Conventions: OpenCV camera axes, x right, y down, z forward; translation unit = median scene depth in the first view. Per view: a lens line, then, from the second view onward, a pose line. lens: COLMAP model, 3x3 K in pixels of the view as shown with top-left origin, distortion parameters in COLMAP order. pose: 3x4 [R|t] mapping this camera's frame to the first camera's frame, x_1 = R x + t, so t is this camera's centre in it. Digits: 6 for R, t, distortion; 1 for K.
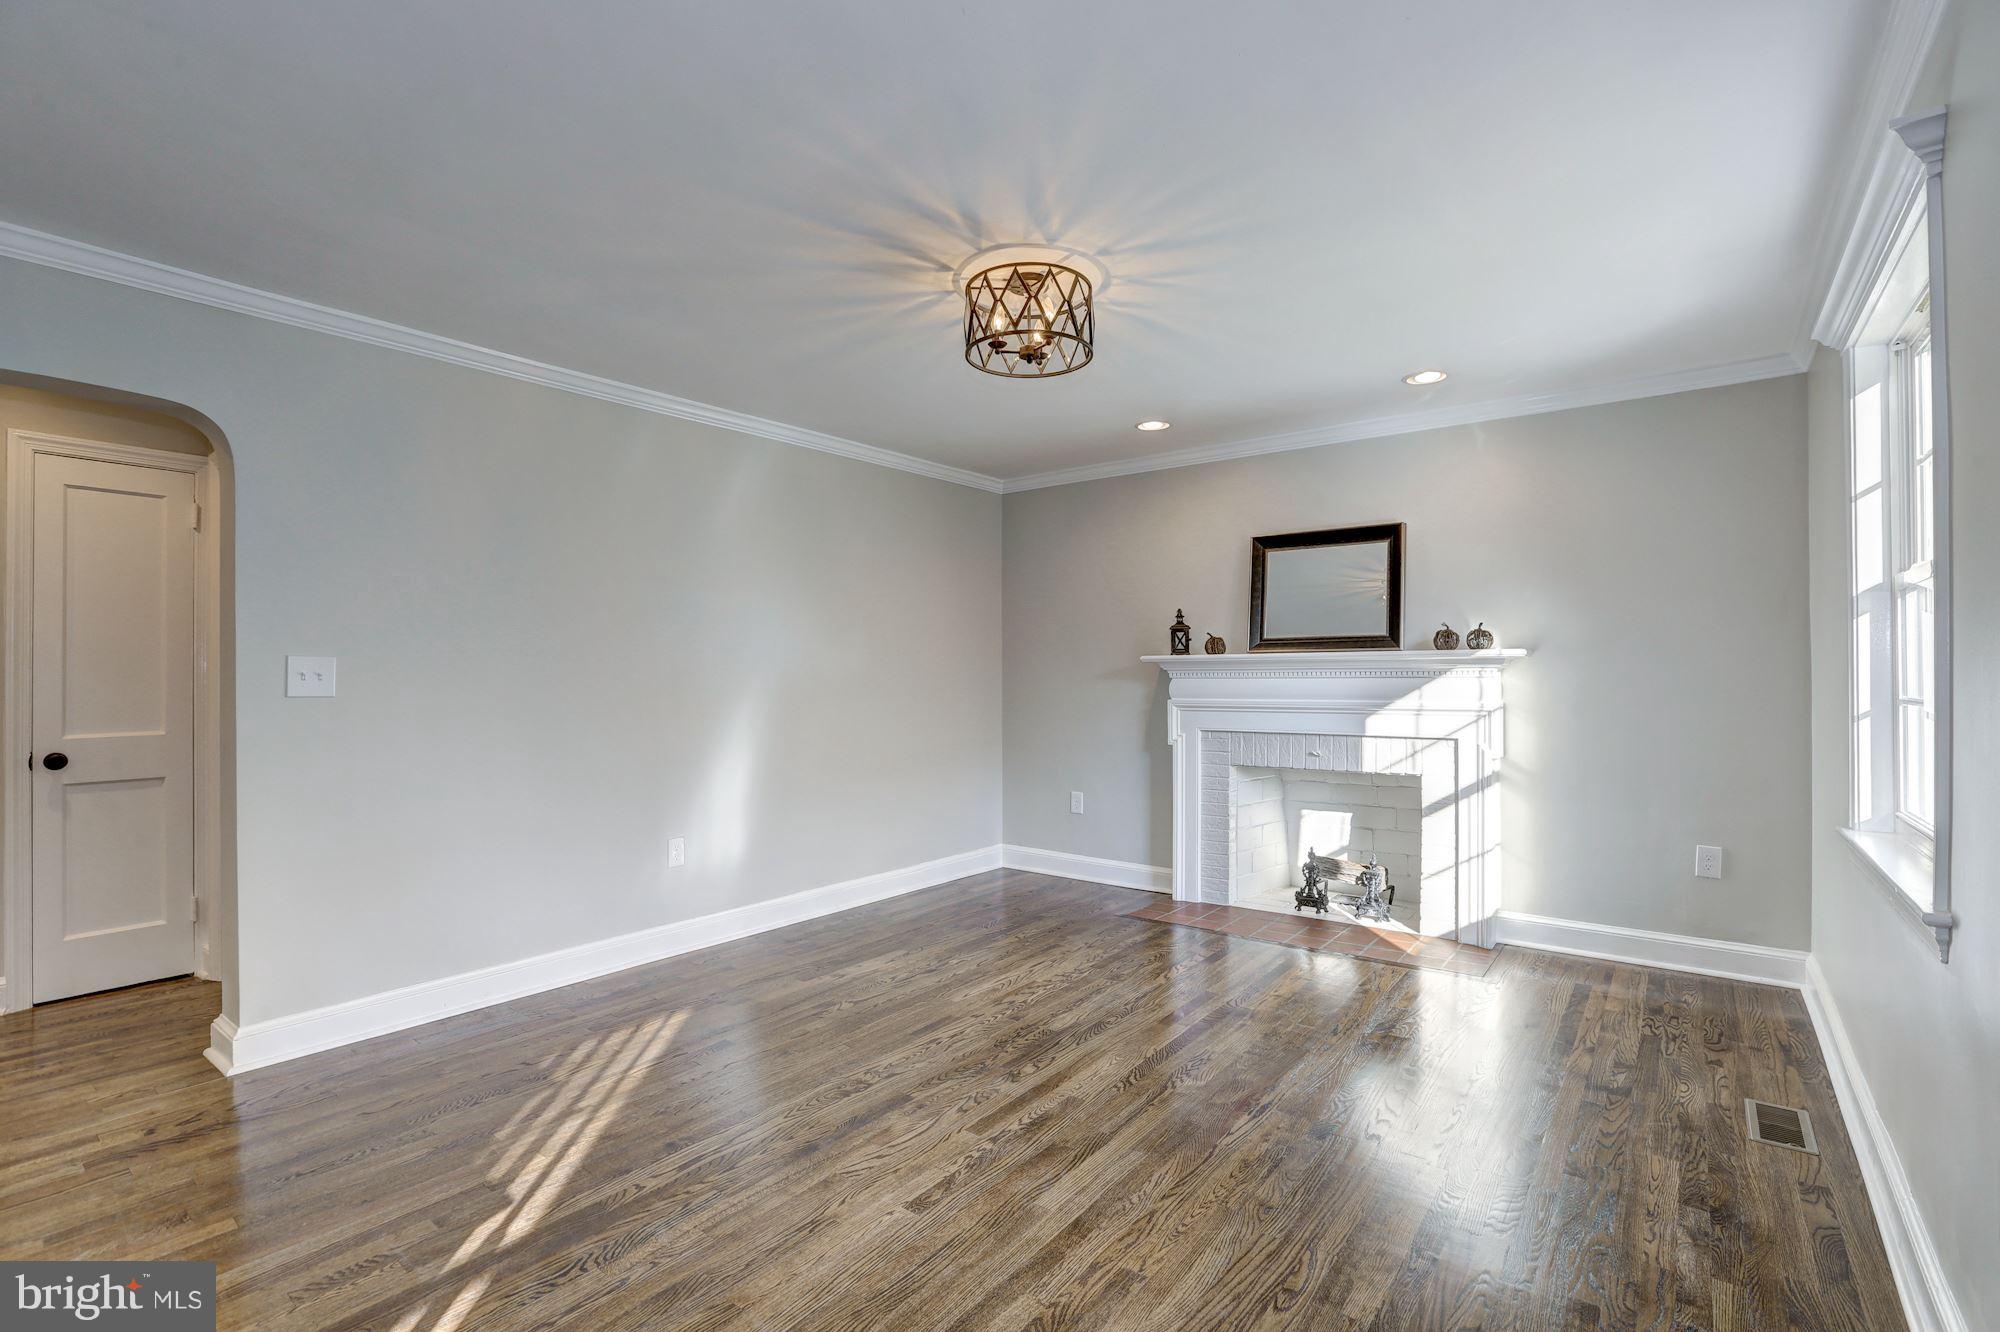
lens RADIAL K [[950.1, 0, 1000.0], [0, 950.1, 666.0], [0, 0, 1]] dist [-0.003100, 0.000984]
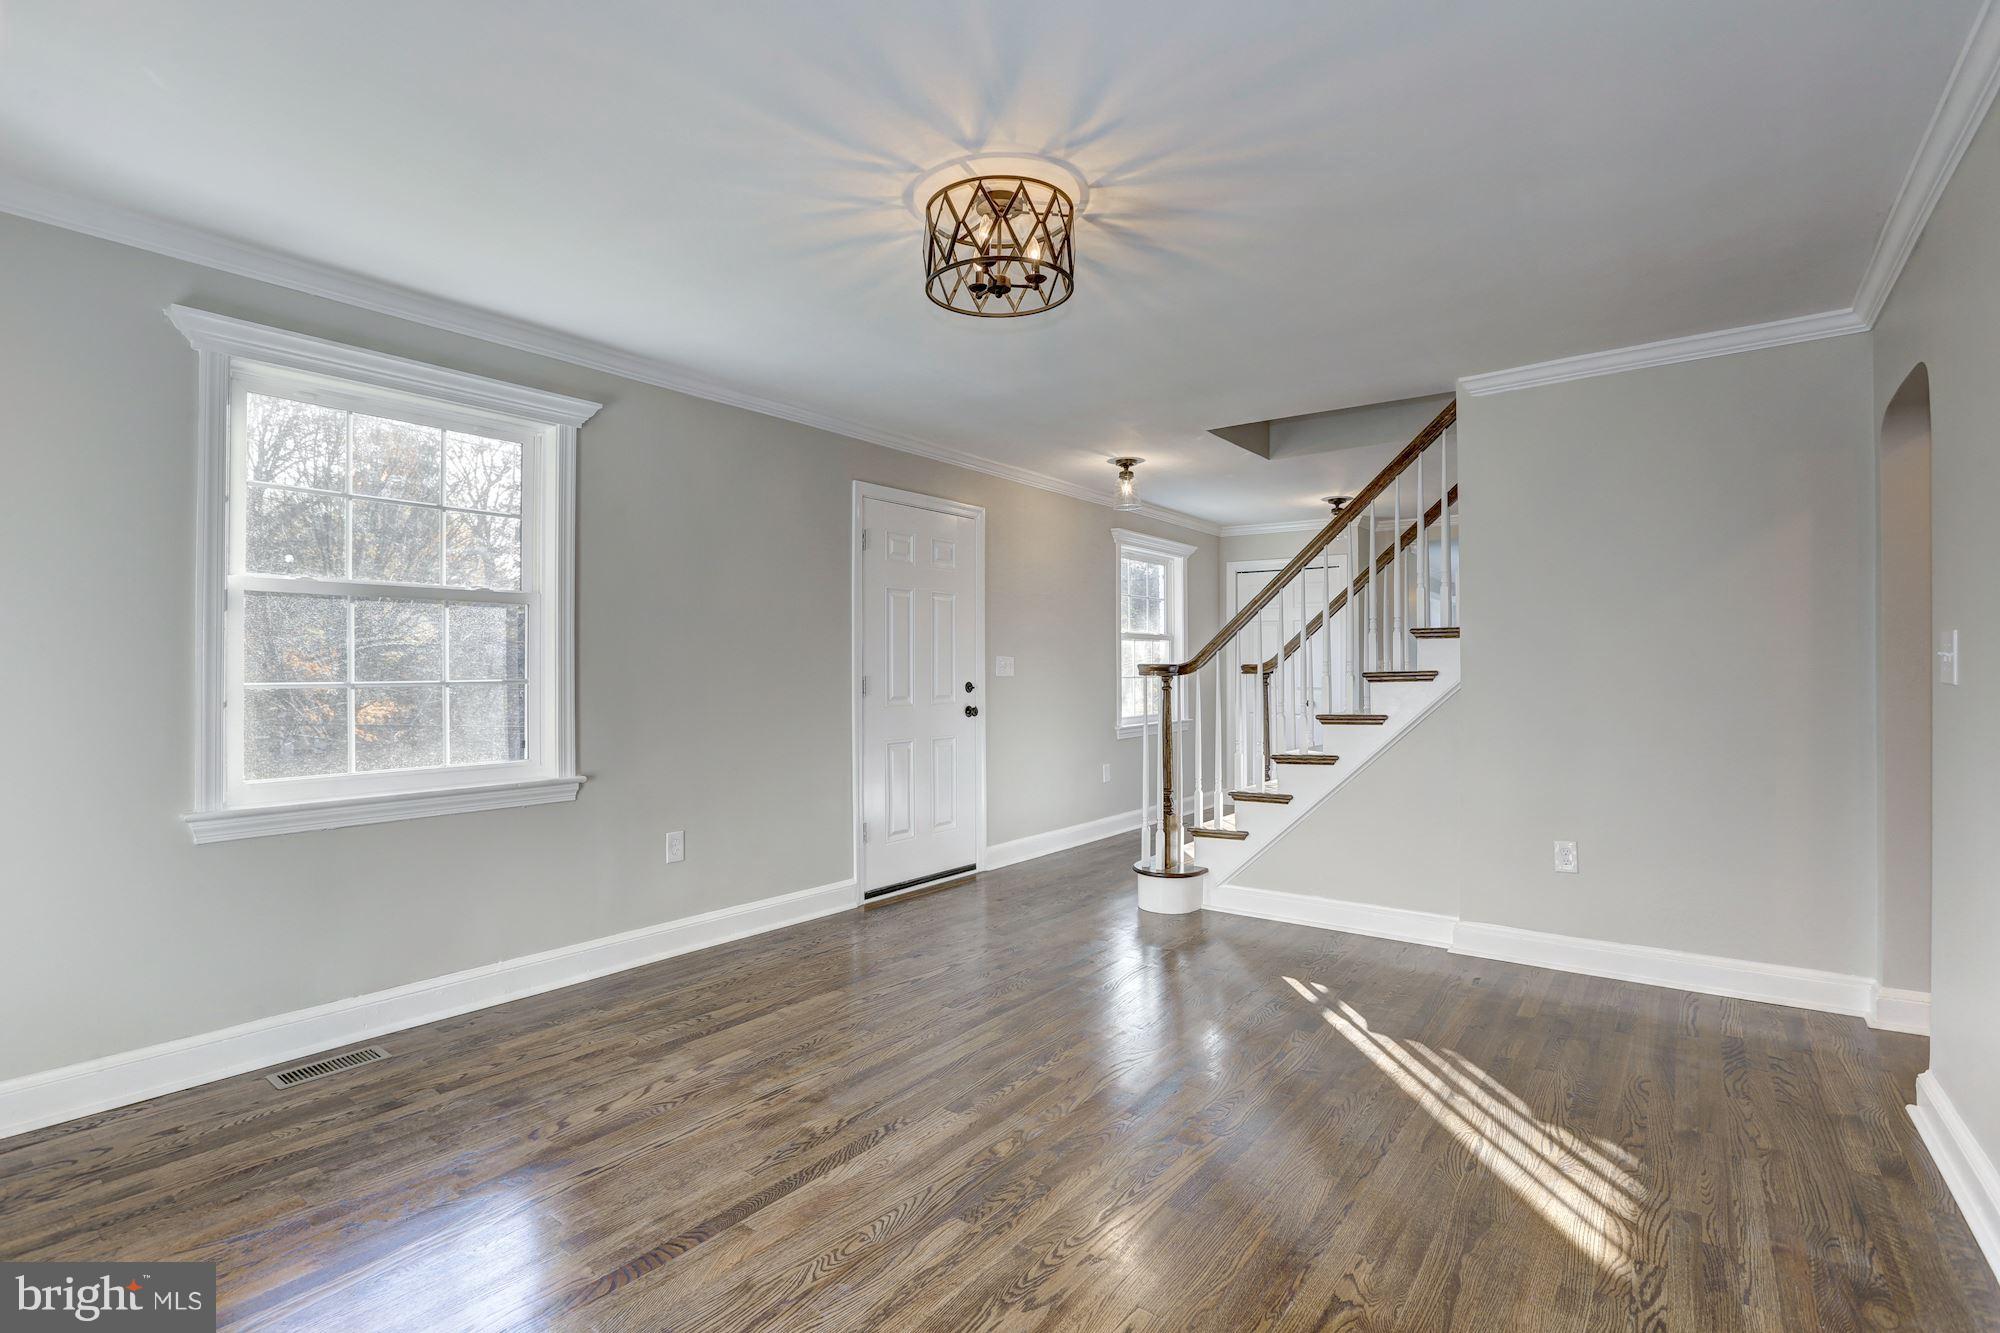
lens RADIAL K [[950.1, 0, 1000.0], [0, 950.1, 666.5], [0, 0, 1]] dist [-0.003100, 0.000984]
pose [[-0.999989, 0.002851, -0.003730, 0.035913], [0.002908, 0.999878, -0.015363, 0.030343], [0.003686, -0.015373, -0.999875, 1.949408]]
